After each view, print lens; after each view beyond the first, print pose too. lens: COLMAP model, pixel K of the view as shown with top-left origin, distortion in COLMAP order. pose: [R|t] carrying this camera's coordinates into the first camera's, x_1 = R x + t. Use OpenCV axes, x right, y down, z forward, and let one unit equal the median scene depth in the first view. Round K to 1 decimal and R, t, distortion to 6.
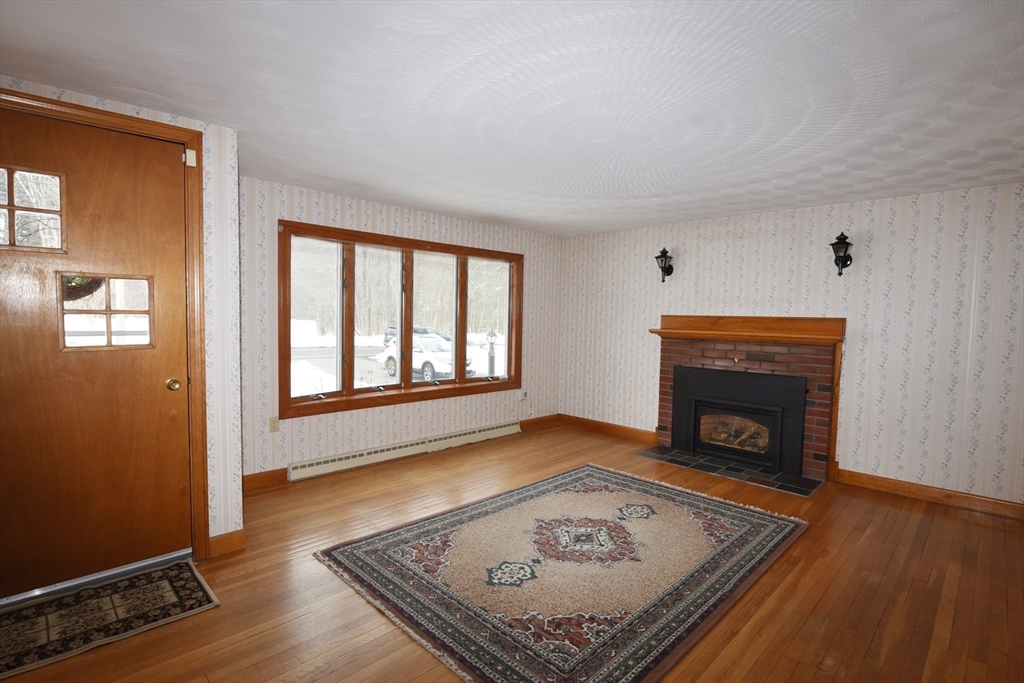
lens RADIAL K [[492.9, 0, 512.8], [0, 492.9, 344.0], [0, 0, 1]] dist [-0.009081, -0.004799]
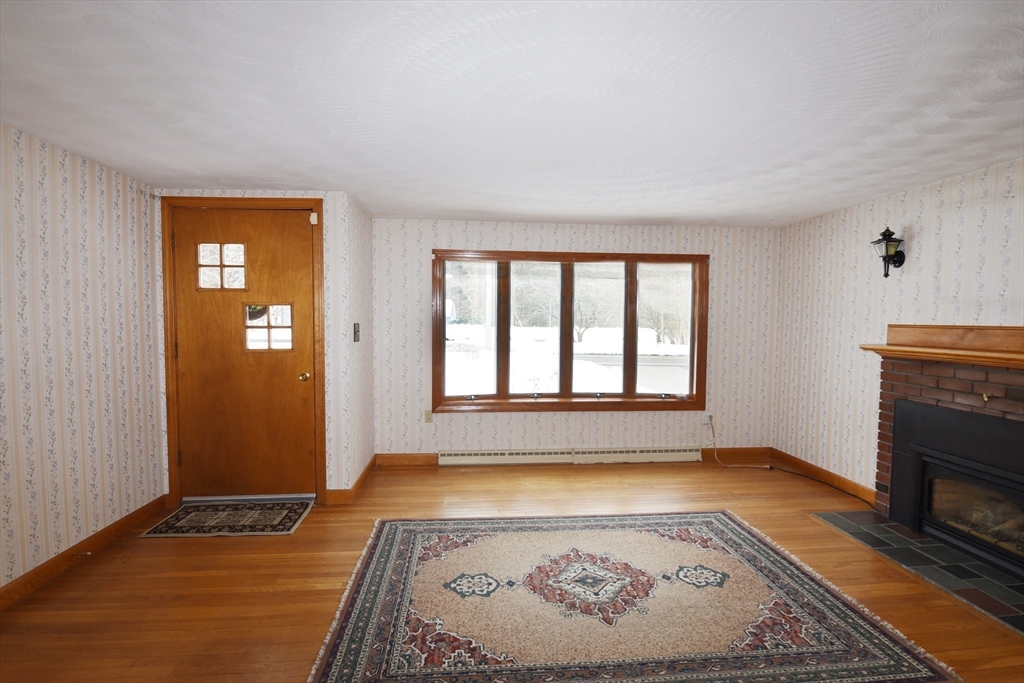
lens RADIAL K [[500.9, 0, 510.1], [0, 500.9, 346.1], [0, 0, 1]] dist [-0.003713, -0.009362]
pose [[0.768270, 0.021500, -0.639765, 0.470409], [-0.029500, 0.999563, -0.001834, -0.015420], [0.639446, 0.020282, 0.768568, 0.166776]]
